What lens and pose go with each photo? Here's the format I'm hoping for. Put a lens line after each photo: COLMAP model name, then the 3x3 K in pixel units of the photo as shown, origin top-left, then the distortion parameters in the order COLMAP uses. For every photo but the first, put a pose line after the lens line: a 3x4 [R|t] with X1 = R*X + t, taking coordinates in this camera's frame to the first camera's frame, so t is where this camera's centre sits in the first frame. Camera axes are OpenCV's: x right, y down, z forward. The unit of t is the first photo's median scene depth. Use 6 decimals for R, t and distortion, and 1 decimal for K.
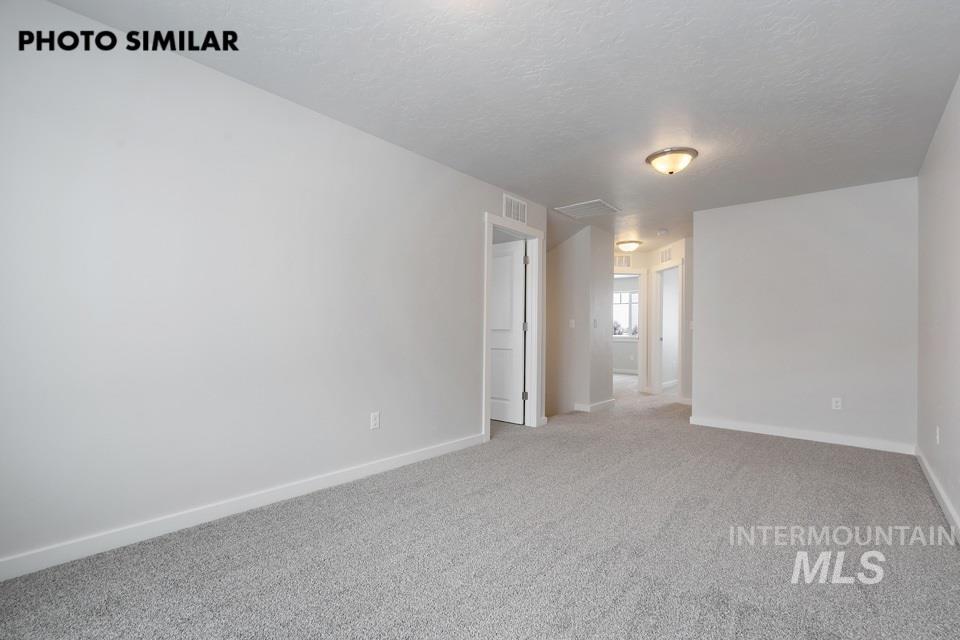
lens RADIAL K [[430.7, 0, 479.7], [0, 430.7, 327.3], [0, 0, 1]] dist [0.001875, 0.000386]
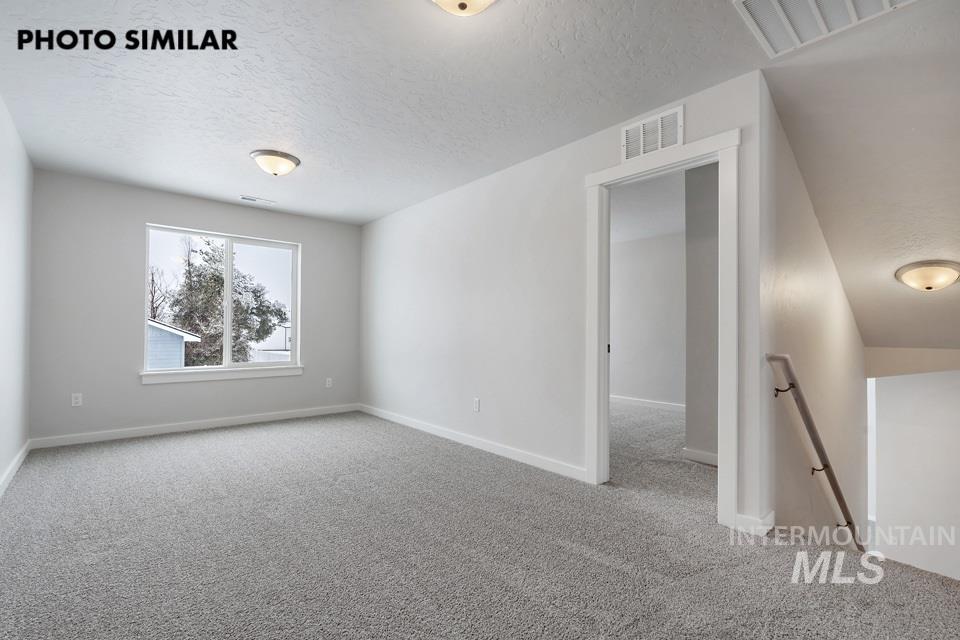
lens RADIAL K [[430.7, 0, 479.7], [0, 430.7, 327.3], [0, 0, 1]] dist [0.001875, 0.000386]
pose [[-0.116232, -0.018913, -0.993042, 0.788366], [-0.004378, 0.999819, -0.018530, 0.013507], [0.993212, 0.002194, -0.116294, 0.914451]]
